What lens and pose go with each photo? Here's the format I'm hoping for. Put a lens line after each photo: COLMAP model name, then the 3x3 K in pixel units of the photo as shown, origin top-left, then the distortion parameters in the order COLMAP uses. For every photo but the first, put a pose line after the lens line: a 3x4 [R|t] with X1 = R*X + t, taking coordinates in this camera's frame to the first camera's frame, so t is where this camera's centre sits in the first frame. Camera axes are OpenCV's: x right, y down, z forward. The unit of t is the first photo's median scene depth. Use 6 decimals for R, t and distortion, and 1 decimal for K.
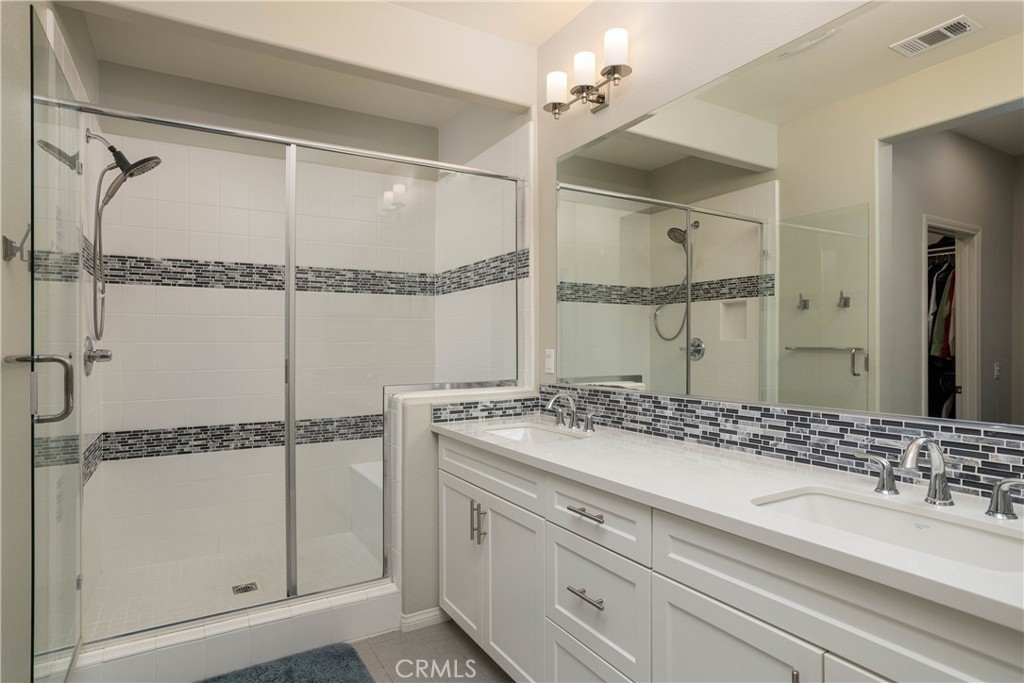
lens RADIAL K [[568.4, 0, 512.0], [0, 568.4, 341.5], [0, 0, 1]] dist [-0.001896, 0.001214]
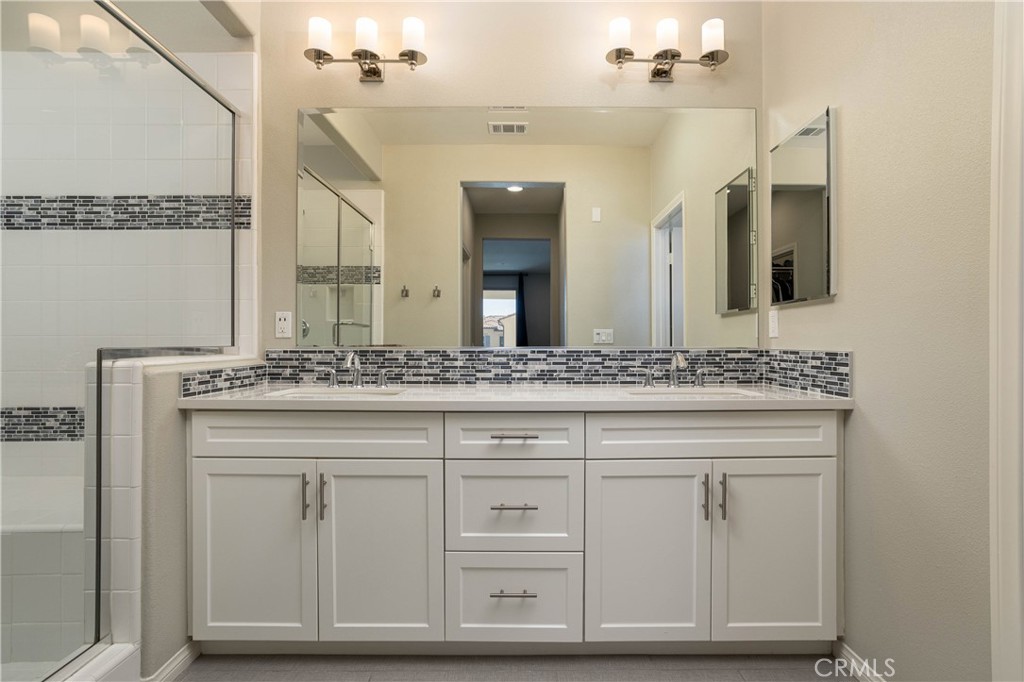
lens RADIAL K [[509.1, 0, 514.4], [0, 509.1, 347.8], [0, 0, 1]] dist [-0.058458, 0.040709]
pose [[0.511661, -0.000034, 0.859187, -0.554606], [-0.008012, 0.999956, 0.004811, 0.081961], [-0.859150, -0.009345, 0.511639, 0.331343]]
